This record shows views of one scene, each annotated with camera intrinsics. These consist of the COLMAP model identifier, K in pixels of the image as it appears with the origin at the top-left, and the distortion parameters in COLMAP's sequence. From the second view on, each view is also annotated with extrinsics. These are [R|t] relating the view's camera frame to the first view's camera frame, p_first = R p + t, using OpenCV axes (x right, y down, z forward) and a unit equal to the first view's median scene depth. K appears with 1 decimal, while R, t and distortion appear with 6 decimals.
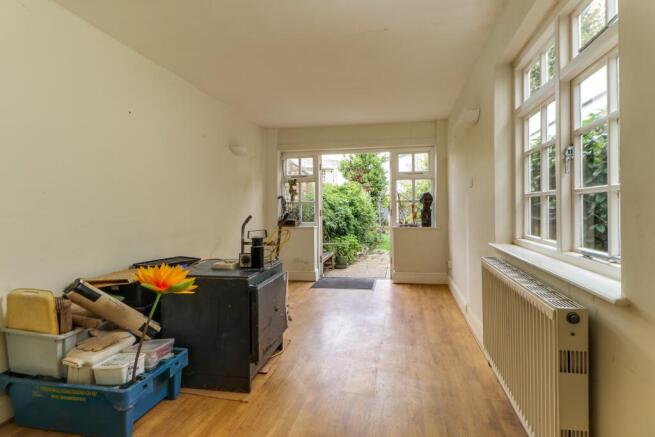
lens RADIAL K [[307.3, 0, 326.7], [0, 307.3, 215.1], [0, 0, 1]] dist [0.012390, -0.000129]
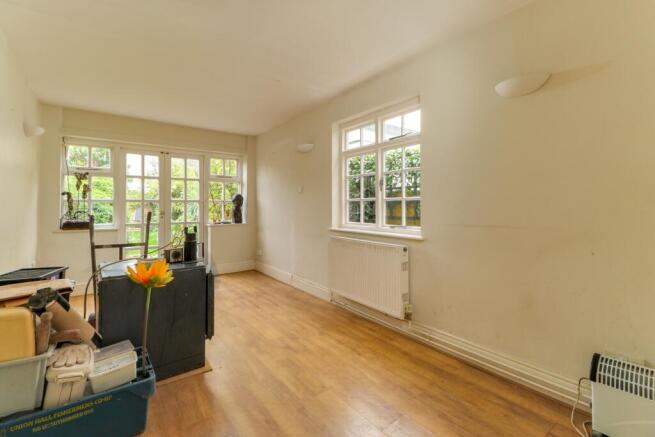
lens RADIAL K [[307.3, 0, 329.6], [0, 307.3, 214.3], [0, 0, 1]] dist [0.012390, -0.000129]
pose [[0.665142, -0.013094, 0.746602, -0.362779], [0.015784, 0.999869, 0.003474, 0.004273], [-0.746550, 0.009473, 0.665262, -0.058579]]
